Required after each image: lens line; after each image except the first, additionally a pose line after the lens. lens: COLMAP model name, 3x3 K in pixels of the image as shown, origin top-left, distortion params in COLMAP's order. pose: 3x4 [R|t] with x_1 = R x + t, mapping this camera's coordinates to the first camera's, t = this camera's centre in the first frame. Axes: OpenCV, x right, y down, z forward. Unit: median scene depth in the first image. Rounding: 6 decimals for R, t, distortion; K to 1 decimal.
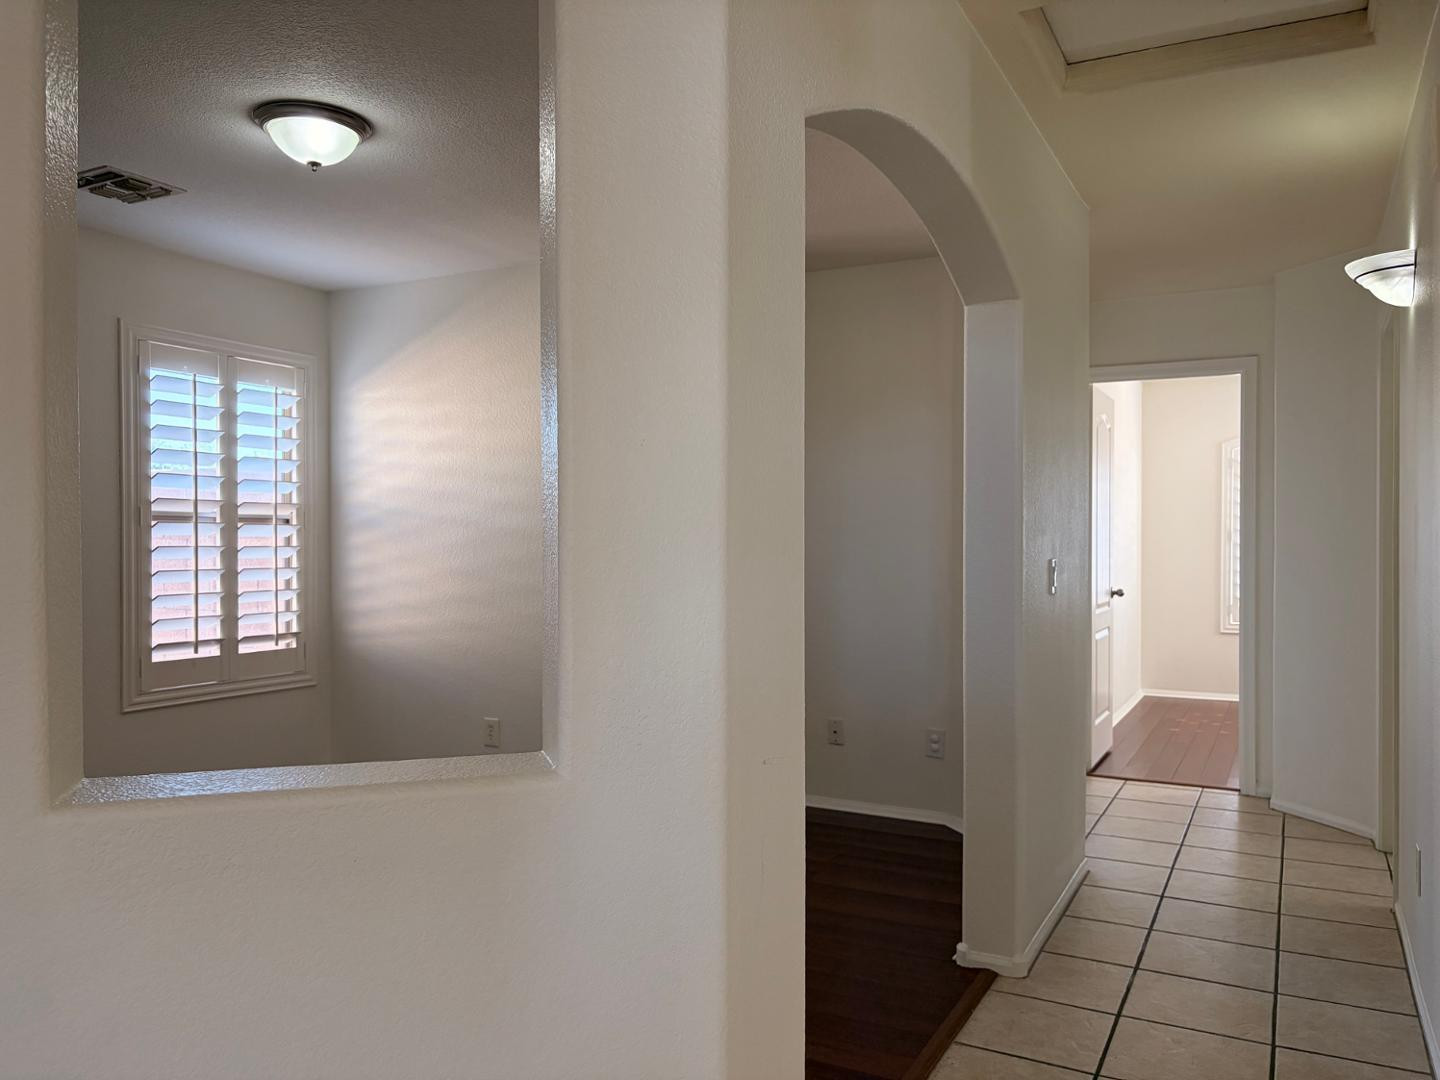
lens RADIAL K [[1084.8, 0, 722.6], [0, 1084.8, 536.0], [0, 0, 1]] dist [0.027116, -0.034561]
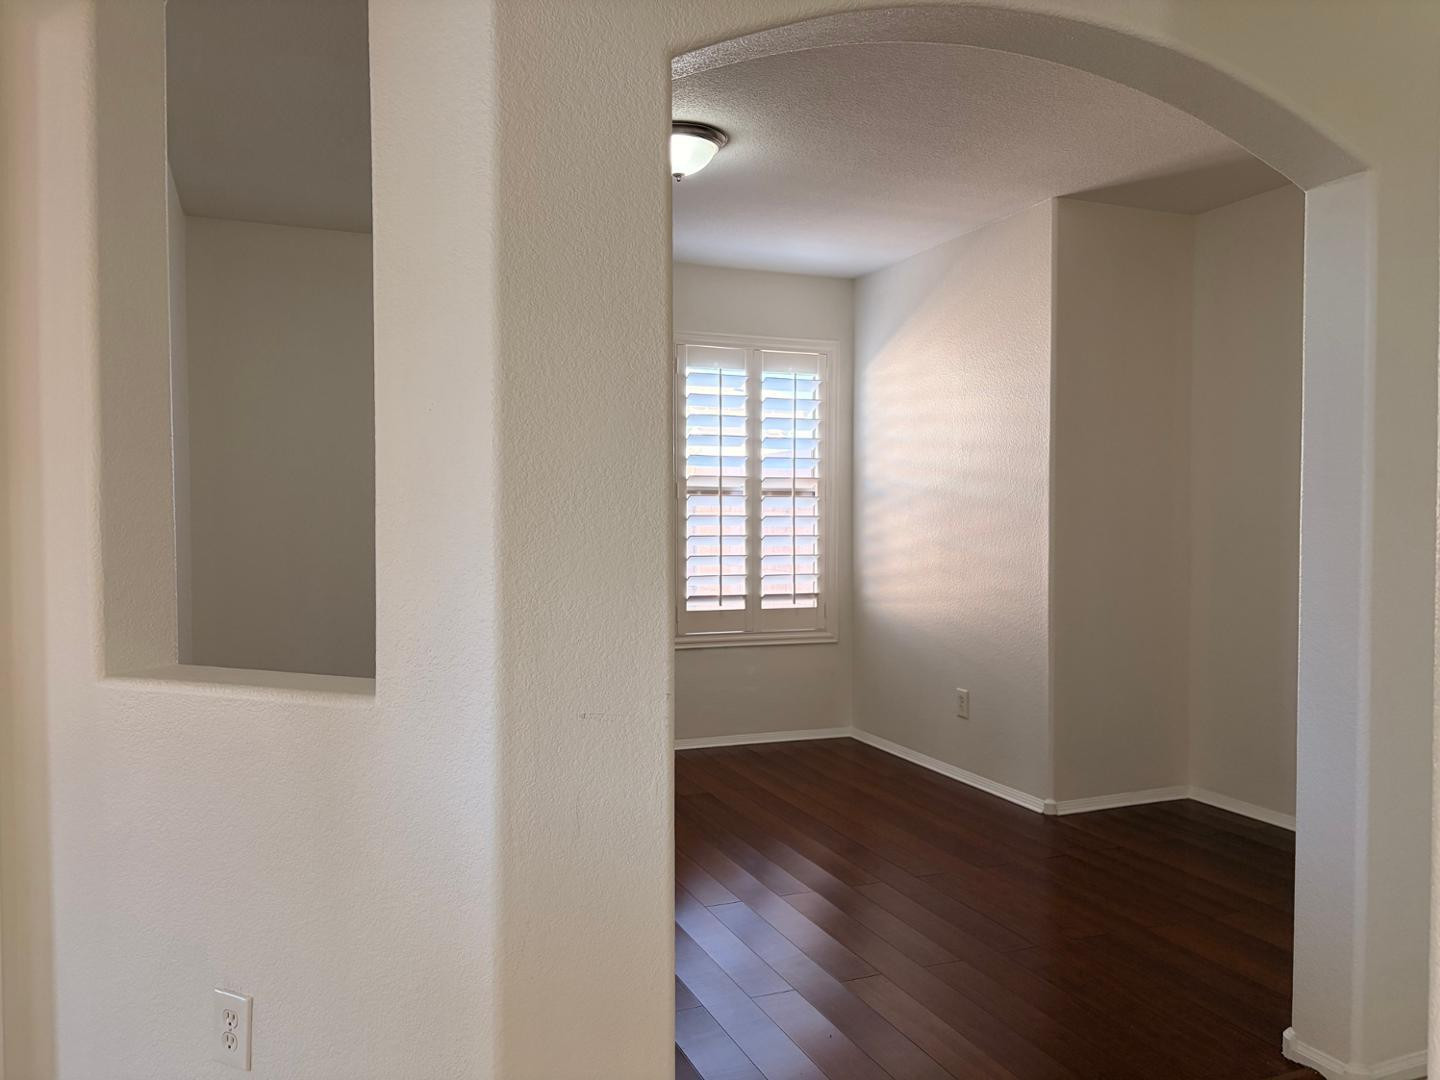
lens RADIAL K [[1084.8, 0, 709.3], [0, 1084.8, 552.0], [0, 0, 1]] dist [0.027116, -0.034561]
pose [[0.749011, 0.024936, -0.662088, 0.277934], [-0.000498, 0.999312, 0.037073, 0.005291], [0.662558, -0.027439, 0.748508, 0.106463]]
